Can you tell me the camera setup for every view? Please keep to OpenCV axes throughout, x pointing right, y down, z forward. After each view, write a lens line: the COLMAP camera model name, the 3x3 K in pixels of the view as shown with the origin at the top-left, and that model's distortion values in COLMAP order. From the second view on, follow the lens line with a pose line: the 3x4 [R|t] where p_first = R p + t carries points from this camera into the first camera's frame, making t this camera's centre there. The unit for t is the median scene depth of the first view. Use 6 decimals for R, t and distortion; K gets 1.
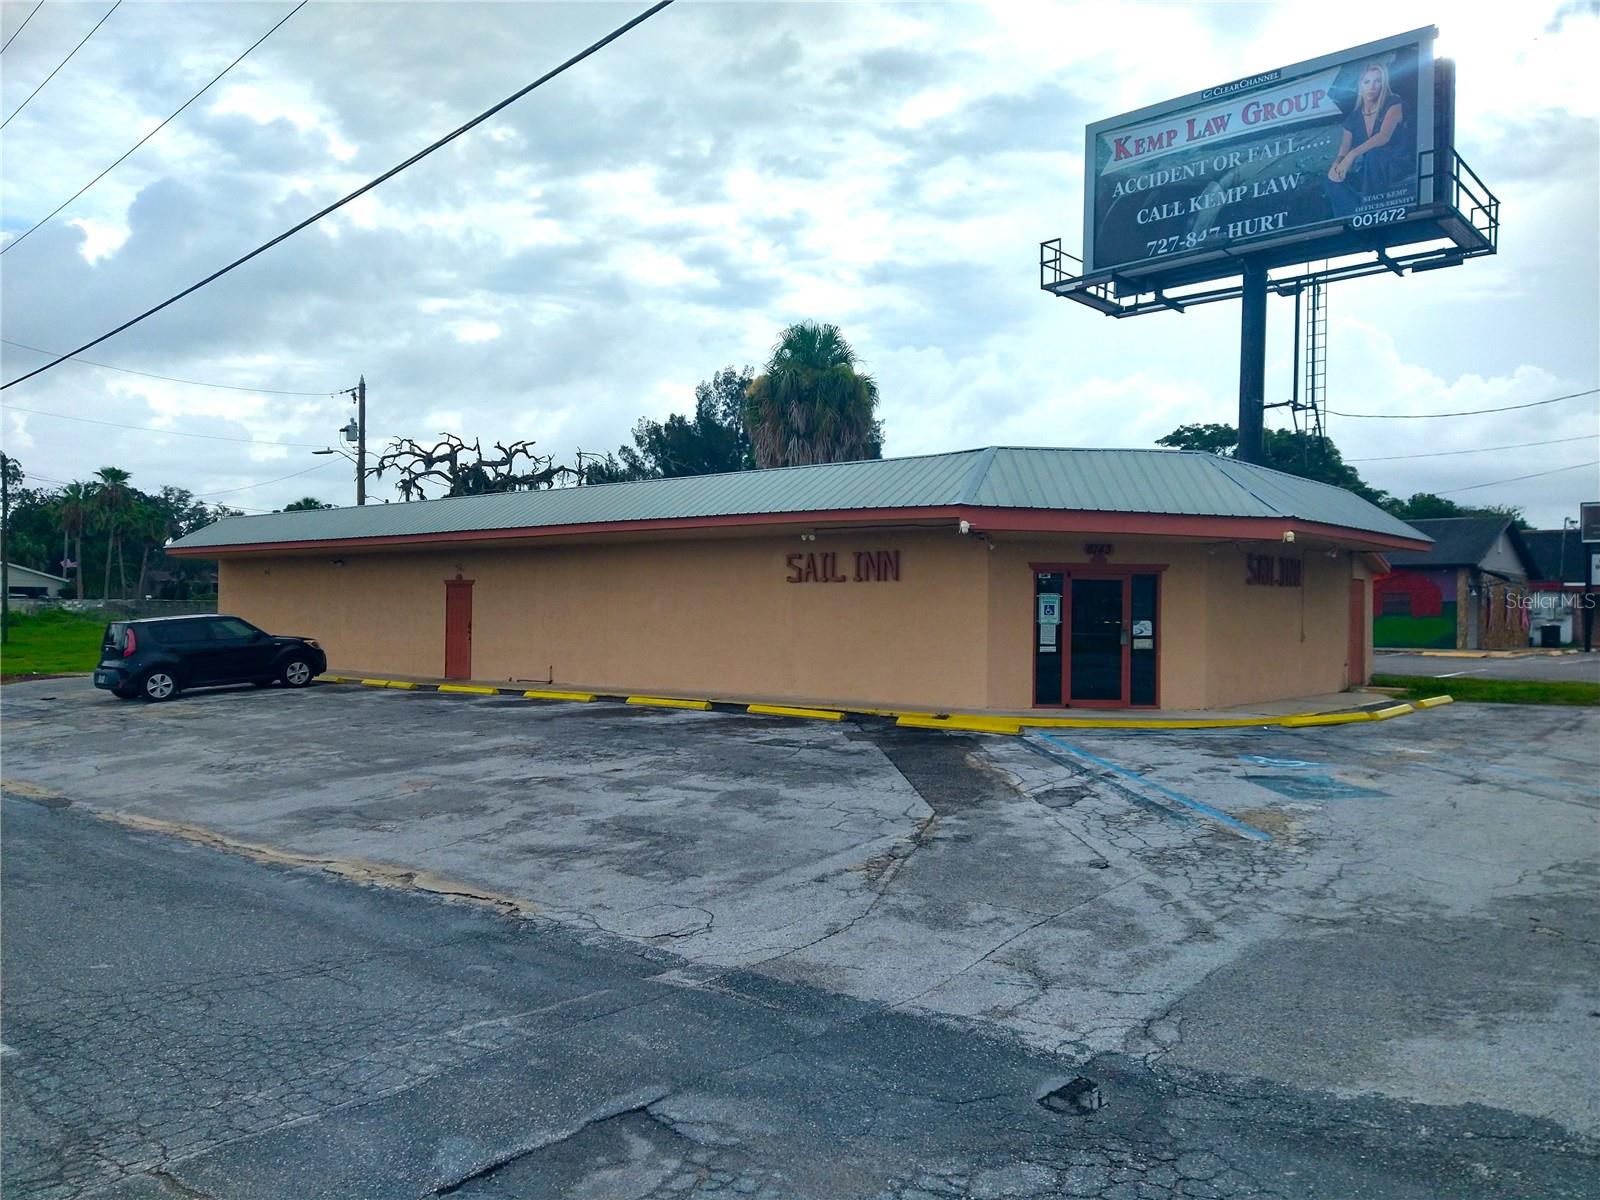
lens RADIAL K [[1136.7, 0, 788.1], [0, 1136.7, 610.5], [0, 0, 1]] dist [0.040715, -0.083235]
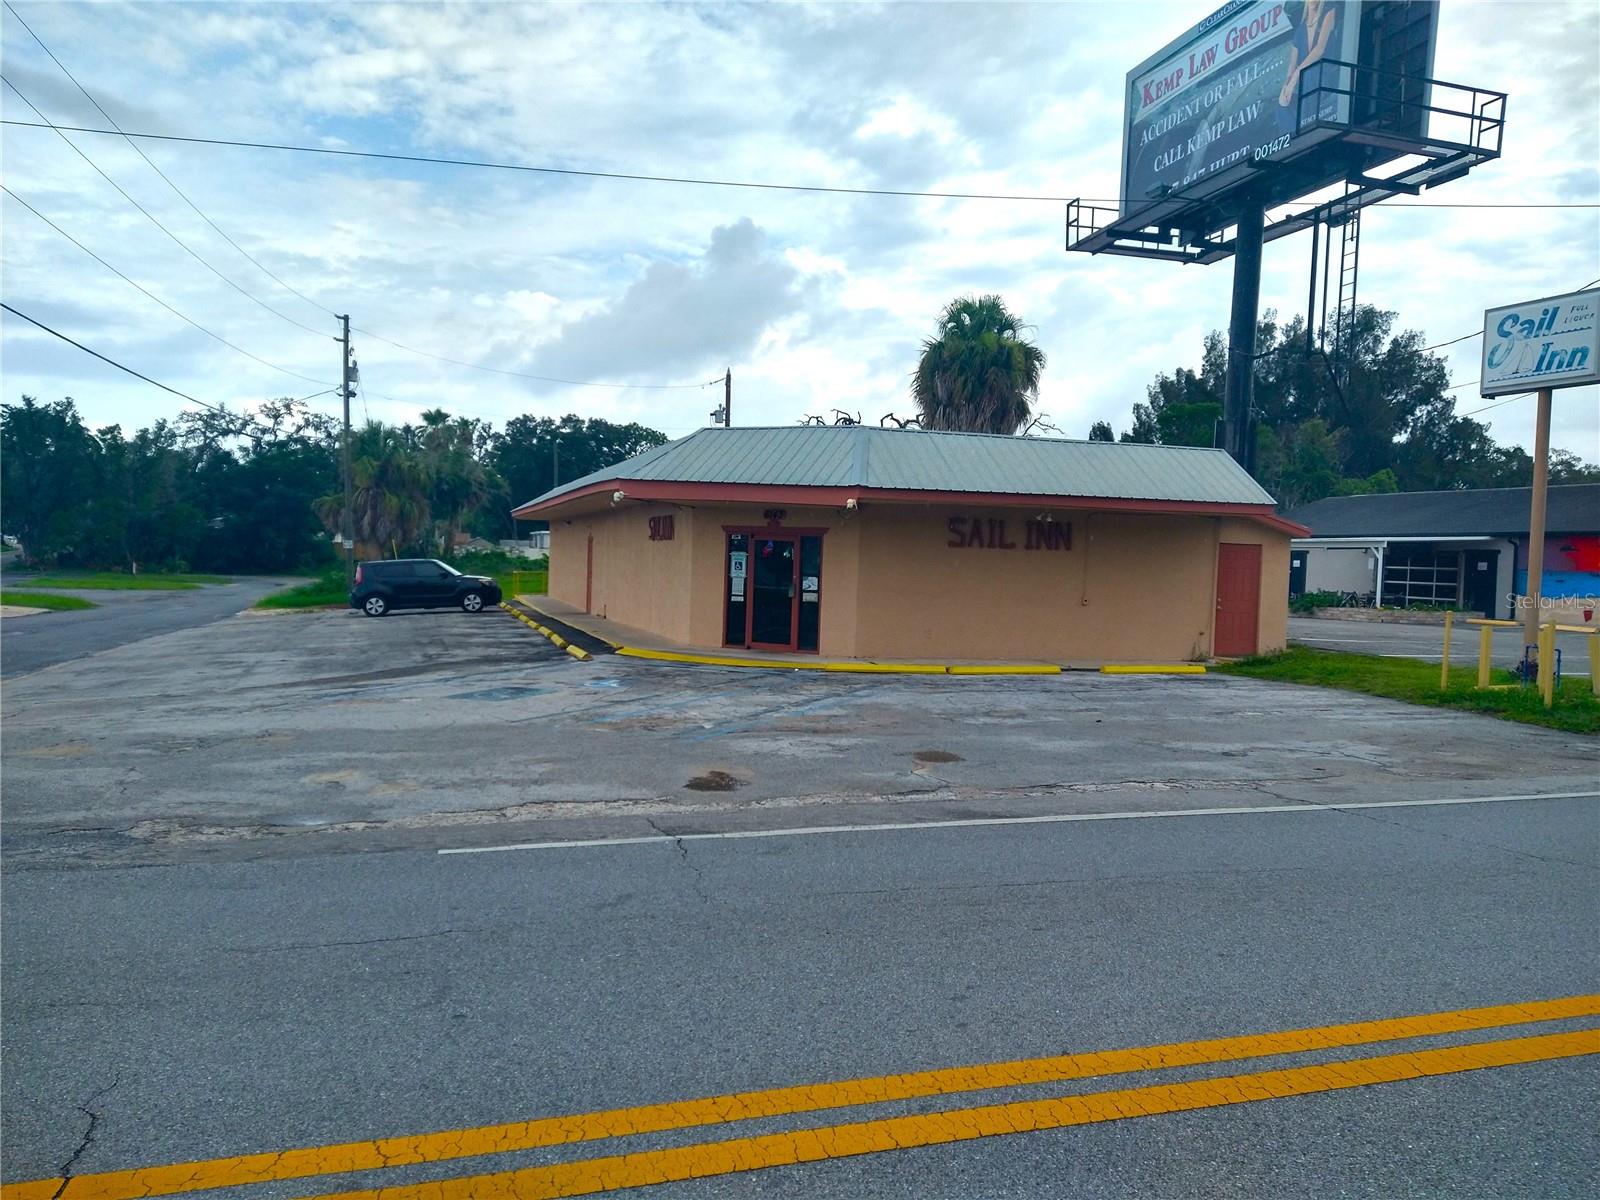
lens RADIAL K [[1136.7, 0, 788.1], [0, 1136.7, 610.5], [0, 0, 1]] dist [0.040715, -0.083235]
pose [[0.864457, 0.039689, -0.501137, 0.581639], [-0.022347, 0.998927, 0.040565, -0.002066], [0.502210, -0.023868, 0.864416, 0.005914]]
